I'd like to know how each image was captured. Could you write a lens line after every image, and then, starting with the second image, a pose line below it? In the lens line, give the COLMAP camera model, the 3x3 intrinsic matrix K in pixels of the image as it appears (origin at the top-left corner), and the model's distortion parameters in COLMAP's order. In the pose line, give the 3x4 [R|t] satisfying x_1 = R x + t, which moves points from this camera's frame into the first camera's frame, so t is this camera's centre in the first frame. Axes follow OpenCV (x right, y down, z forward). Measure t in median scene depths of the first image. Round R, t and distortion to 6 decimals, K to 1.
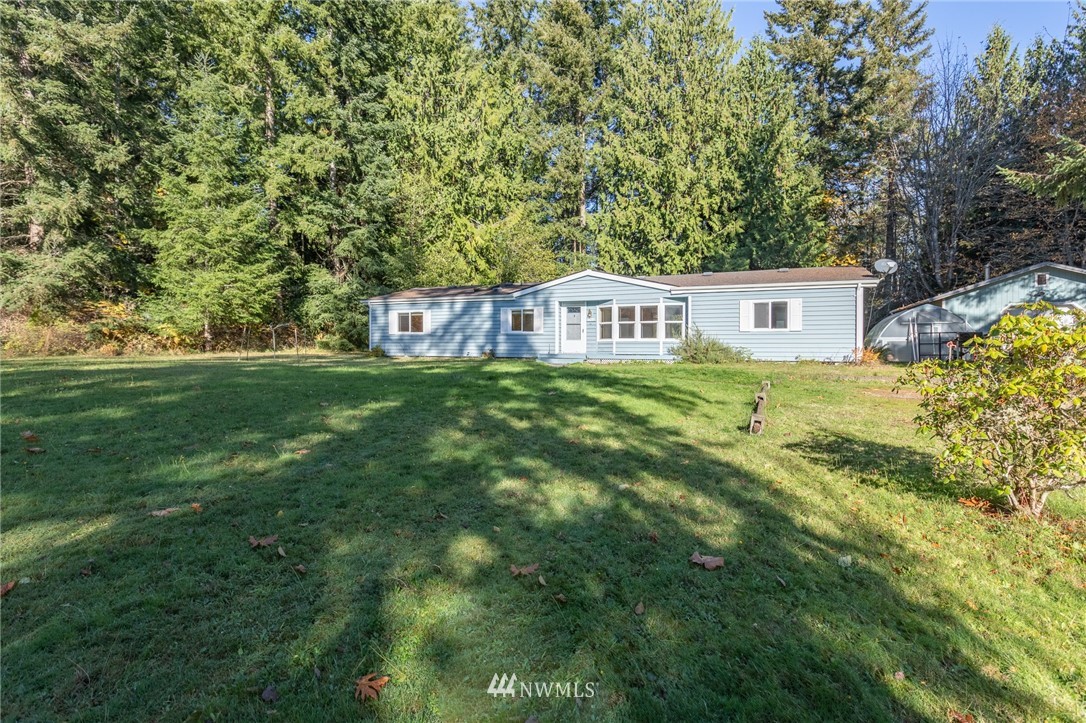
lens RADIAL K [[544.6, 0, 542.8], [0, 544.6, 356.0], [0, 0, 1]] dist [-0.005223, 0.001127]
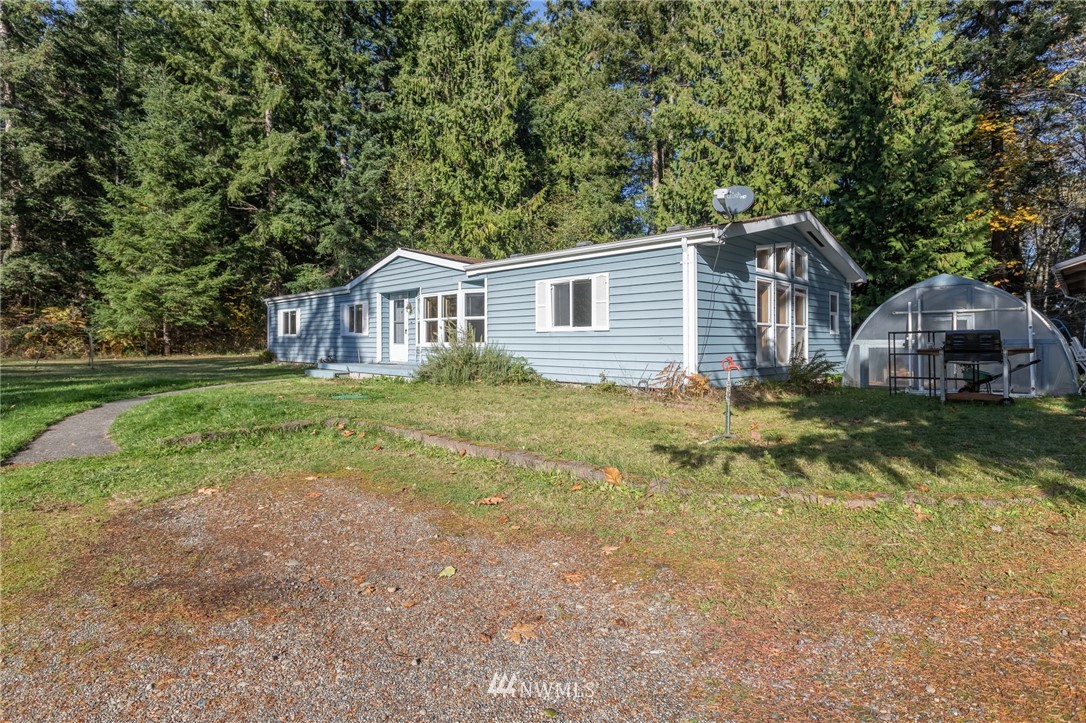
lens RADIAL K [[544.6, 0, 553.6], [0, 544.6, 340.9], [0, 0, 1]] dist [-0.005223, 0.001127]
pose [[0.931439, -0.001643, -0.363895, 0.473615], [-0.006565, 0.999751, -0.021318, -0.017604], [0.363840, 0.022245, 0.931196, 0.348327]]
